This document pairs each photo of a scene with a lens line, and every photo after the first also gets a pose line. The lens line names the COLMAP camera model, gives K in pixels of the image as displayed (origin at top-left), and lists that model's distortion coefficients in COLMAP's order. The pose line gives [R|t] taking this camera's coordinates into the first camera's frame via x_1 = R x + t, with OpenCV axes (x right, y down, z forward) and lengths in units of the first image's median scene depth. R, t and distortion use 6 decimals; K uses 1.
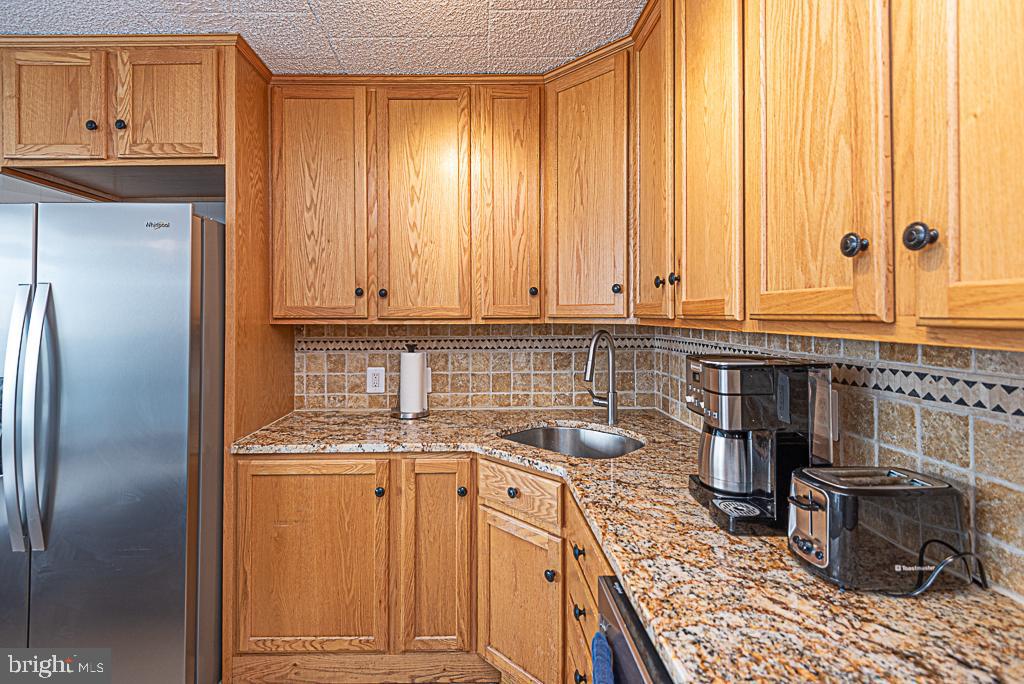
lens RADIAL K [[474.1, 0, 467.8], [0, 474.1, 316.2], [0, 0, 1]] dist [0.027505, -0.014327]
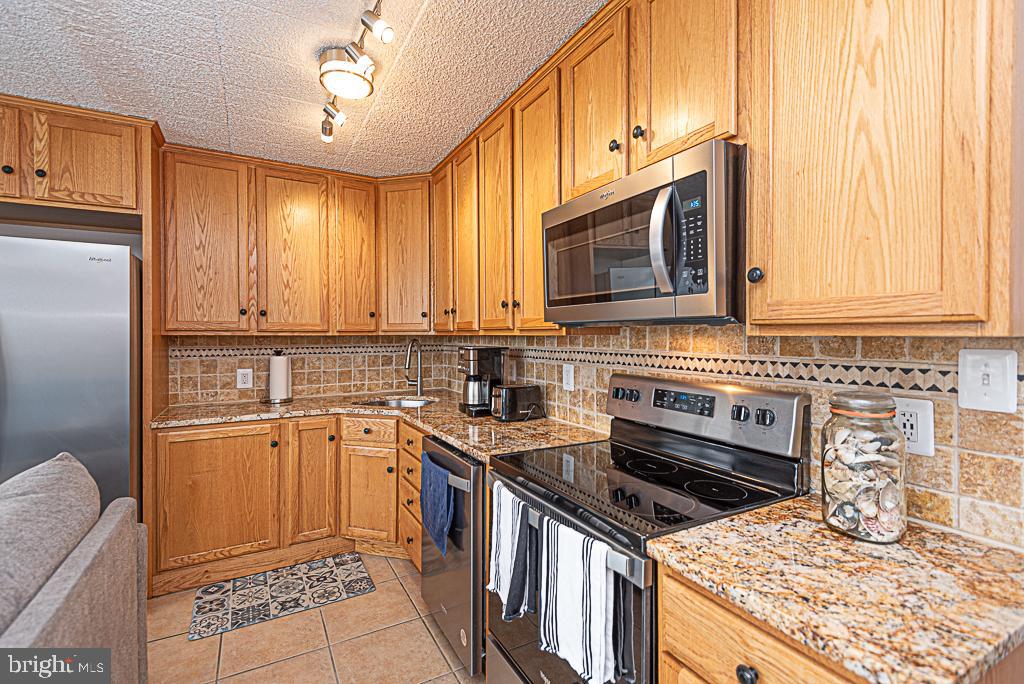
lens RADIAL K [[474.1, 0, 513.1], [0, 474.1, 336.5], [0, 0, 1]] dist [0.027505, -0.014327]
pose [[0.865821, 0.002177, 0.500349, -0.279177], [-0.000576, 0.999994, -0.003355, 0.028723], [-0.500353, 0.002617, 0.865818, -0.686484]]
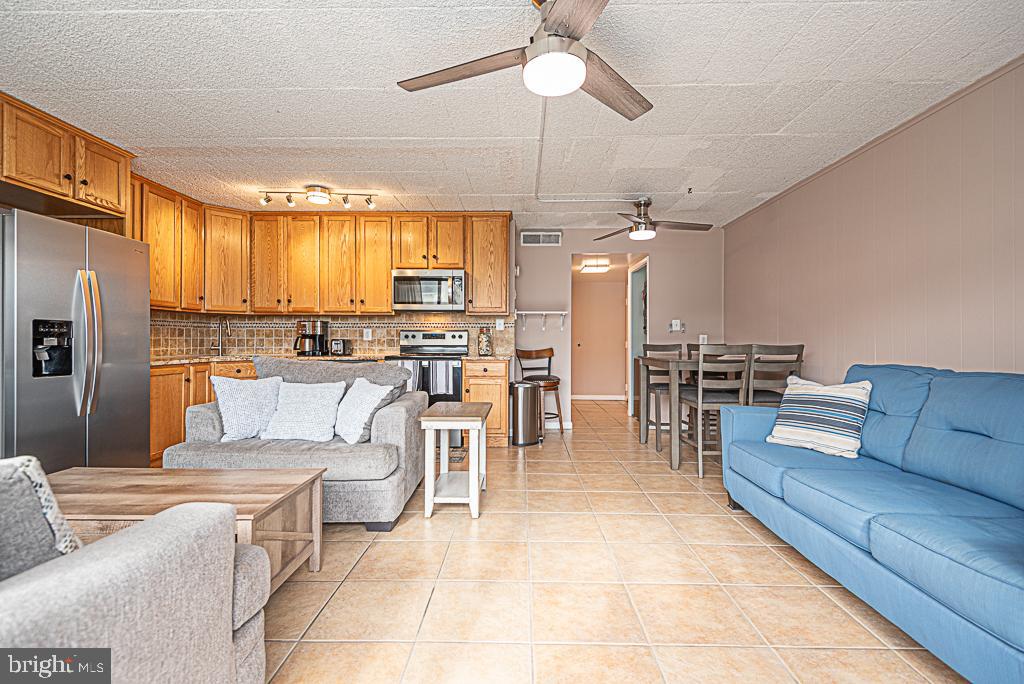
lens RADIAL K [[474.1, 0, 511.3], [0, 474.1, 339.0], [0, 0, 1]] dist [0.027505, -0.014327]
pose [[0.003193, 0.008528, 0.999959, -2.423703], [0.003035, 0.999959, -0.008538, 0.188729], [-0.999990, 0.003062, 0.003167, -0.553287]]
